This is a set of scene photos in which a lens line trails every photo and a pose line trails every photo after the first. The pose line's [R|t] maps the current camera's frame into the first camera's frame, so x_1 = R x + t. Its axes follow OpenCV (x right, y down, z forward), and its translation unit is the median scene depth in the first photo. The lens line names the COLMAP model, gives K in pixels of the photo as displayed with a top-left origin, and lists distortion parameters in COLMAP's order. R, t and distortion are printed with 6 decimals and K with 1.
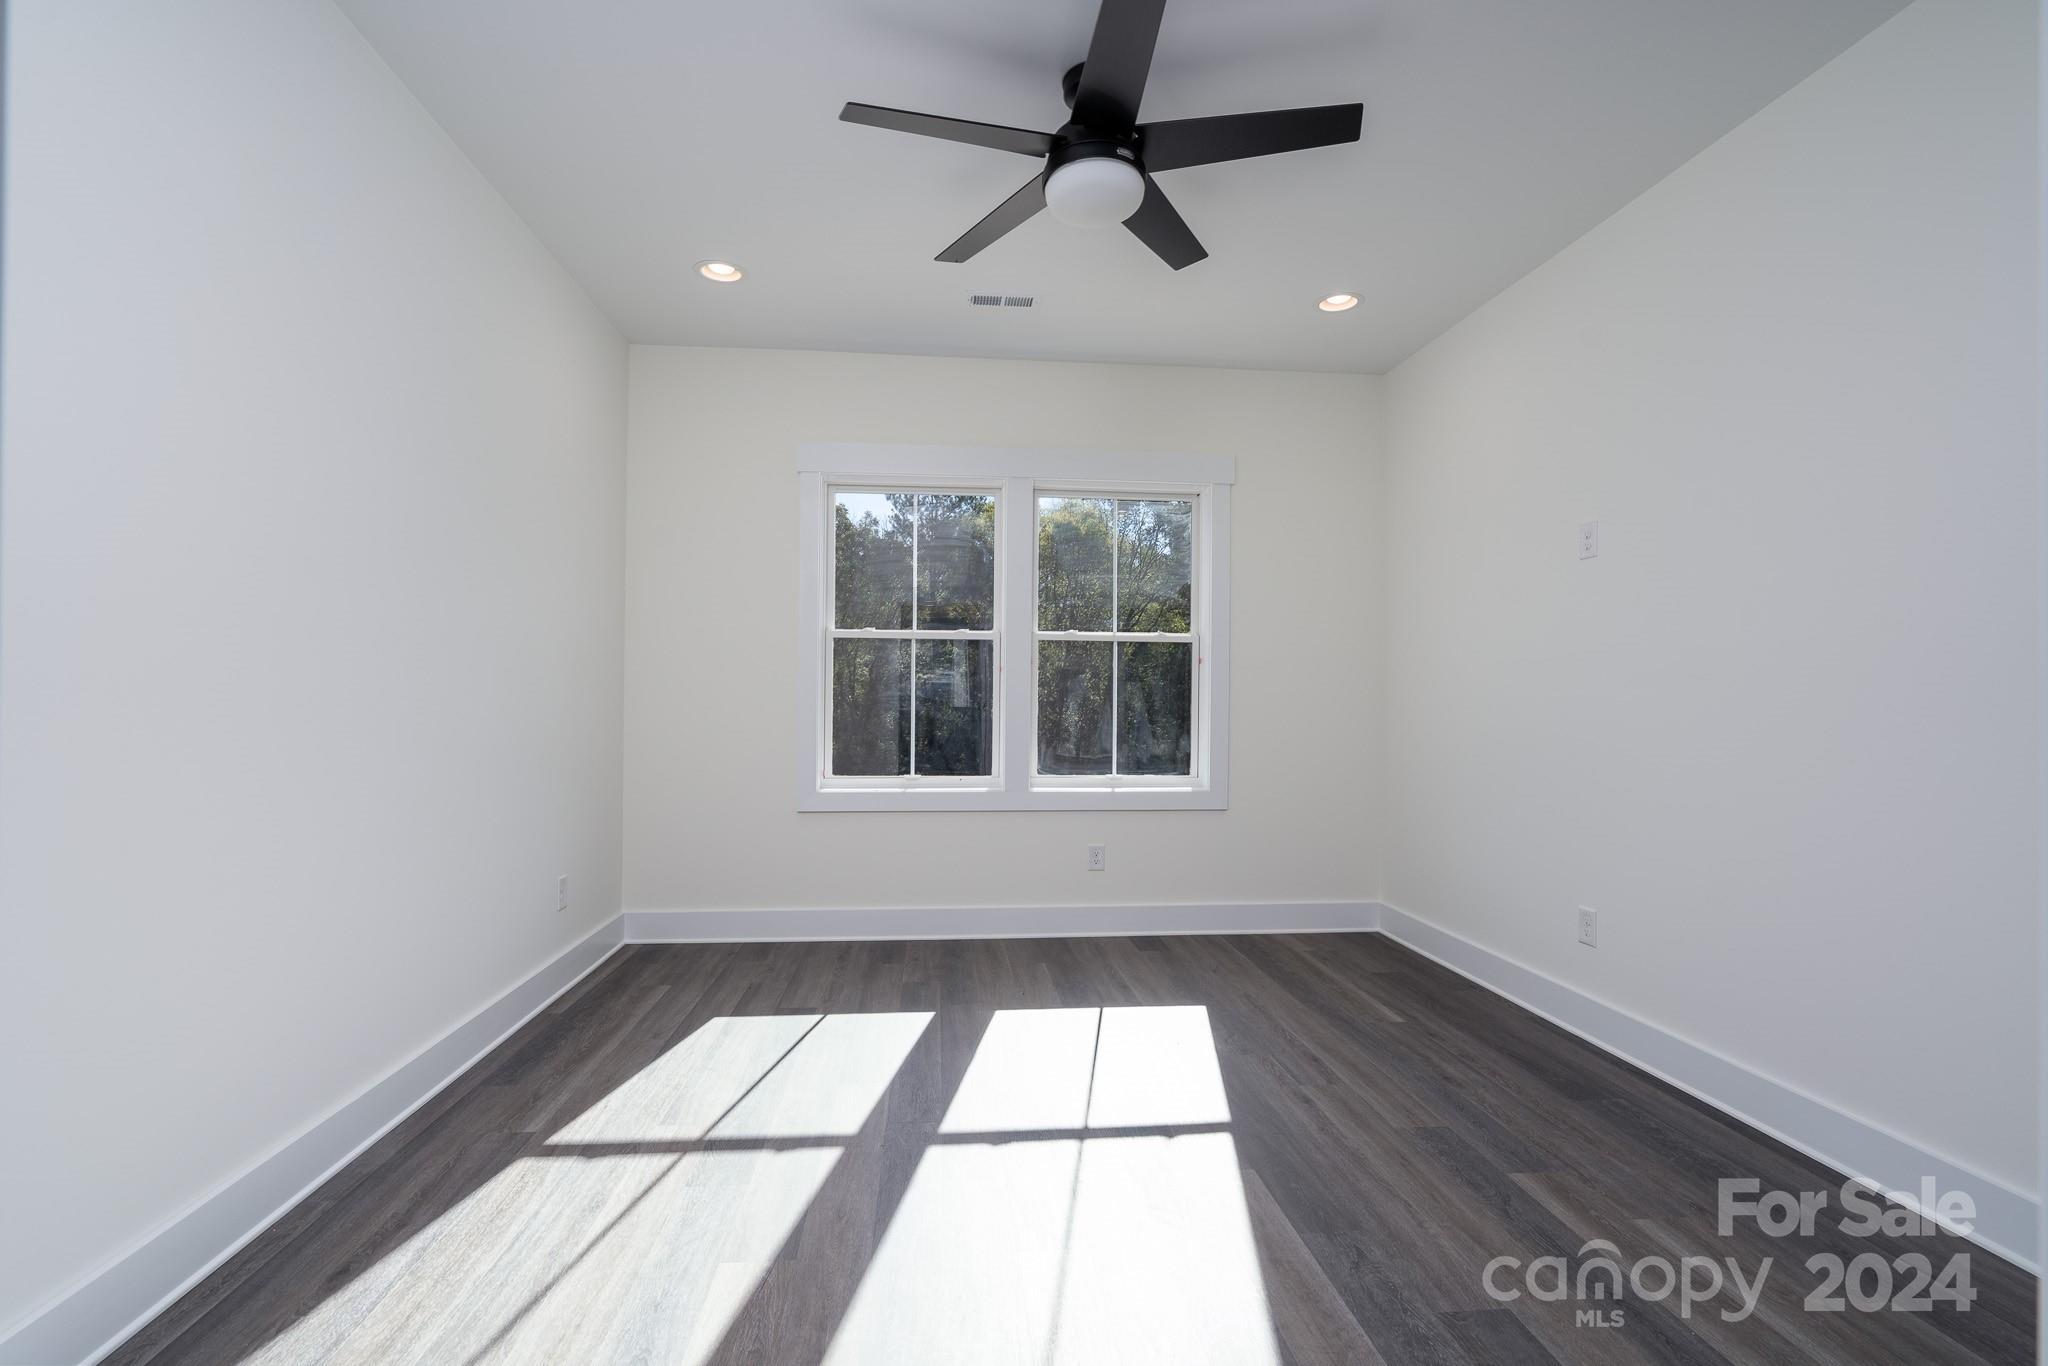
lens RADIAL K [[935.1, 0, 1005.8], [0, 935.1, 696.6], [0, 0, 1]] dist [0.000931, 0.000484]
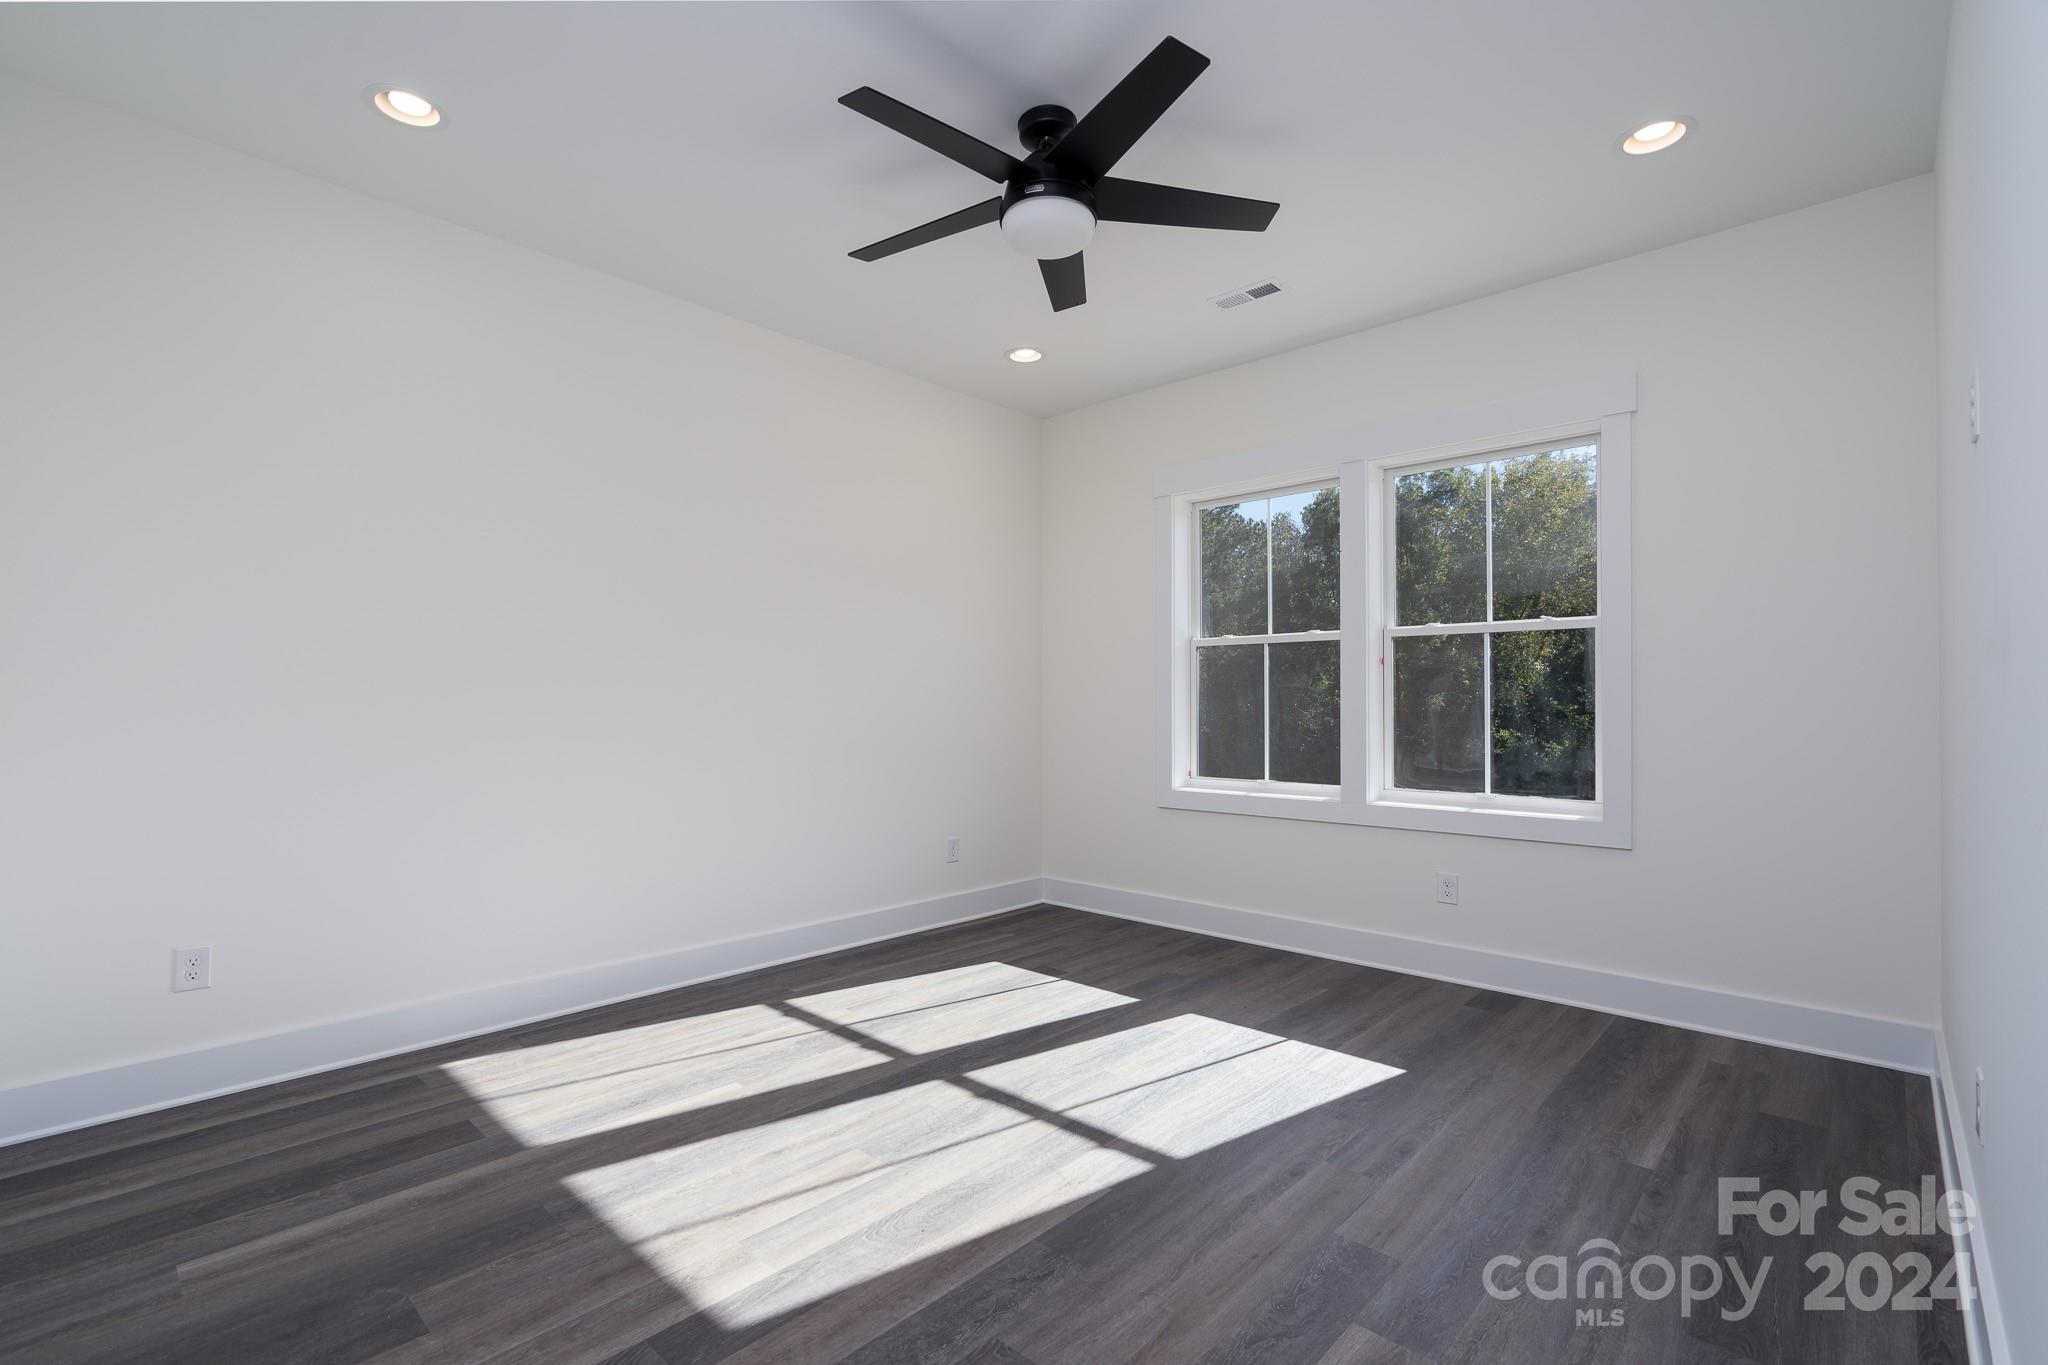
lens RADIAL K [[920.8, 0, 1010.7], [0, 920.8, 700.4], [0, 0, 1]] dist [0.000606, 0.000329]
pose [[0.668868, -0.007933, -0.743339, 0.578522], [0.007901, 0.999962, -0.003563, 0.000476], [0.743339, -0.003490, 0.668906, 0.183121]]
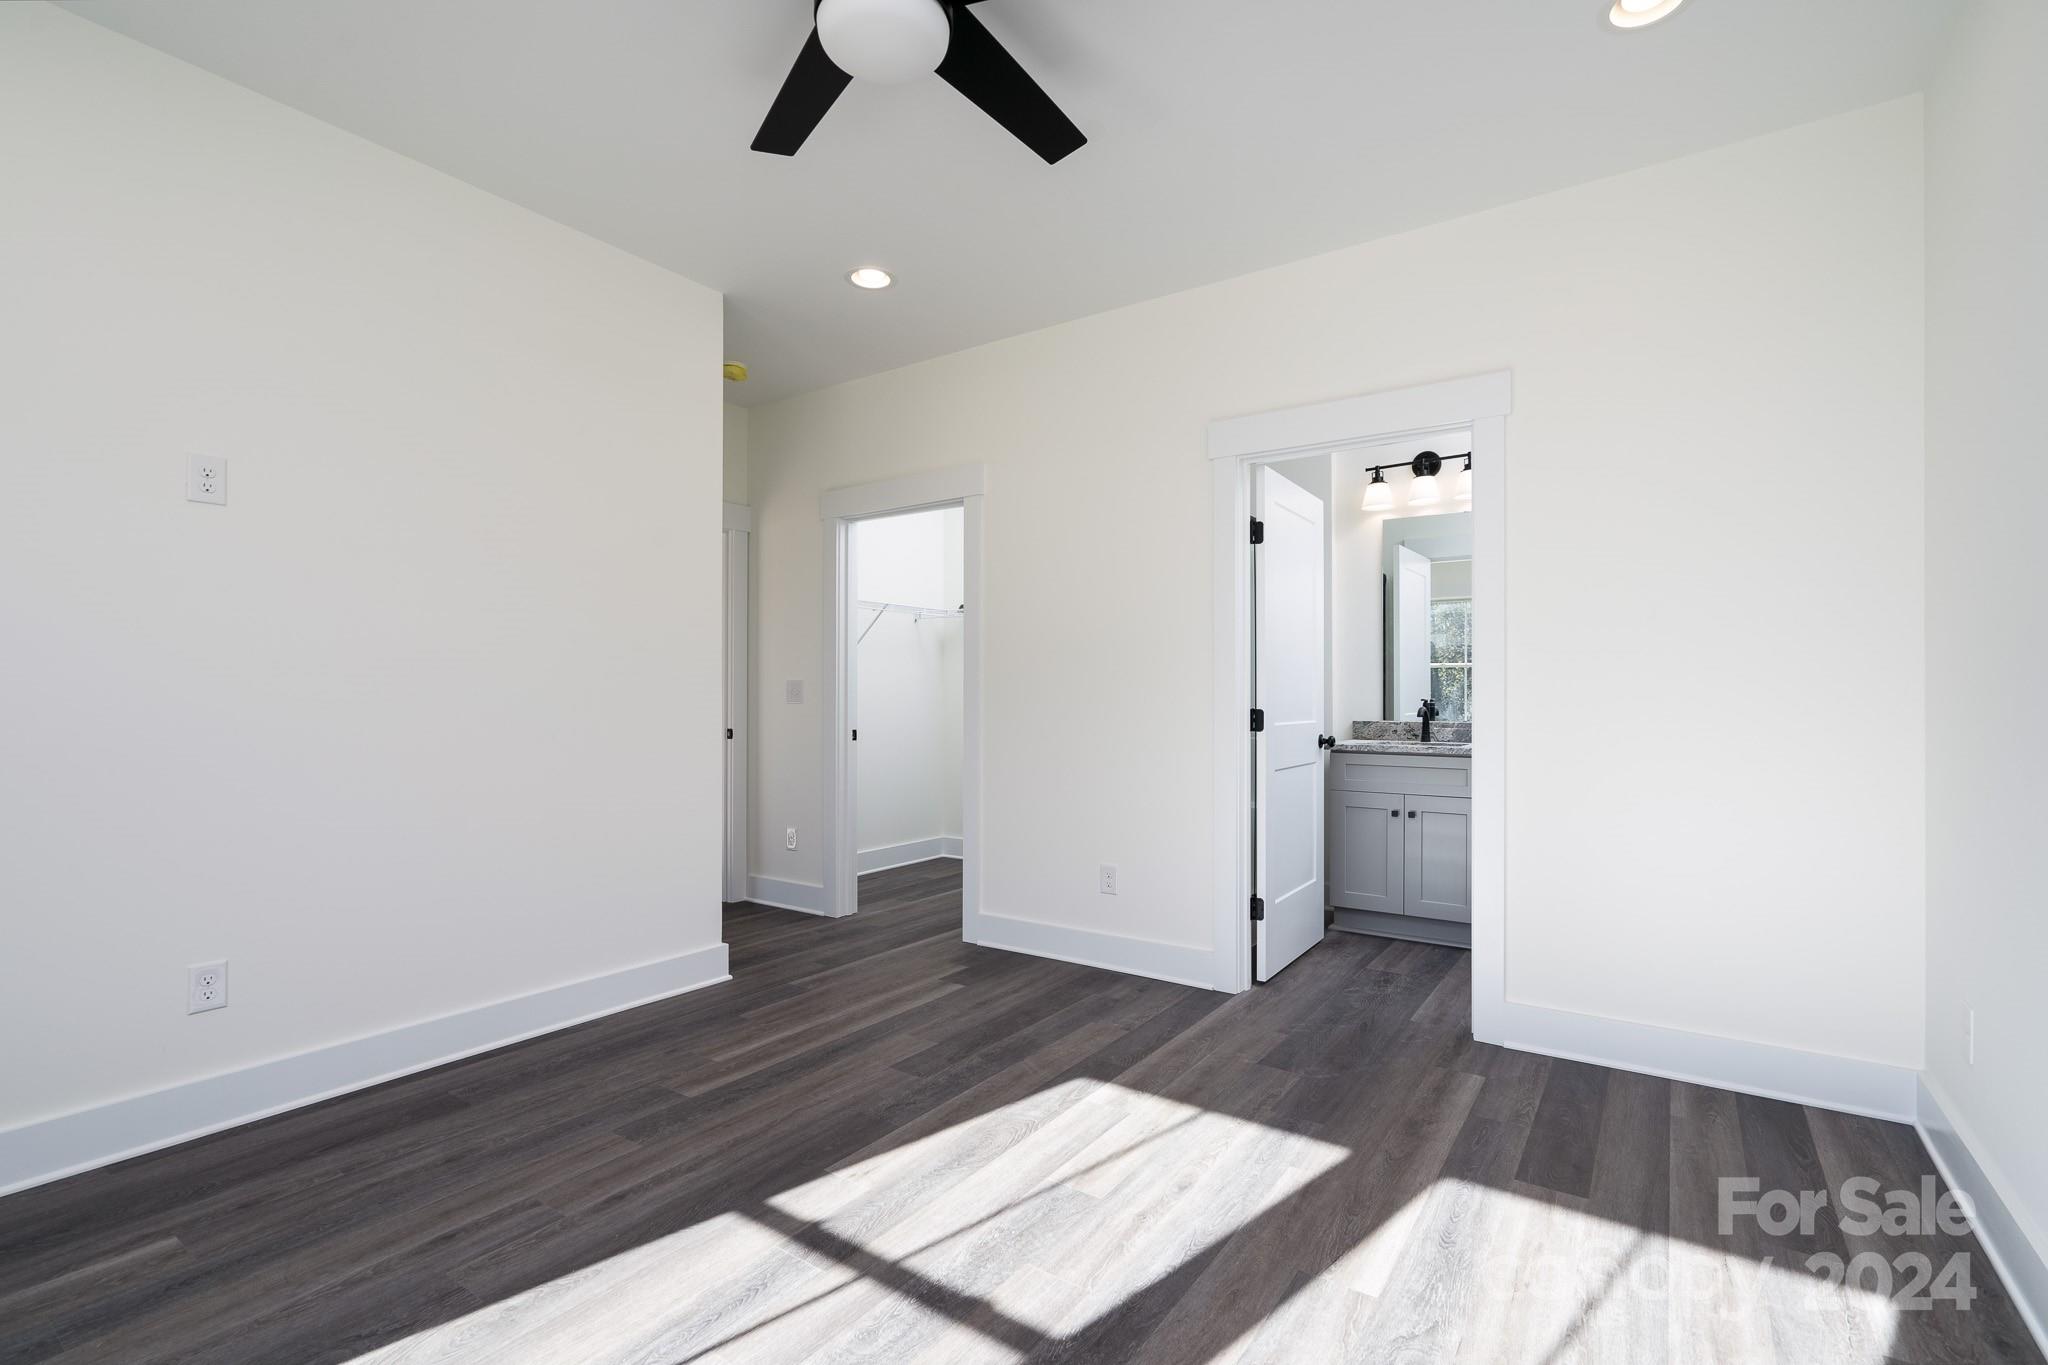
lens RADIAL K [[935.1, 0, 1005.8], [0, 935.1, 696.1], [0, 0, 1]] dist [0.000931, 0.000484]
pose [[-0.765019, -0.009398, 0.643939, -0.329677], [-0.010725, 0.999941, 0.001852, -0.000686], [-0.643918, -0.005490, -0.765075, 1.044451]]
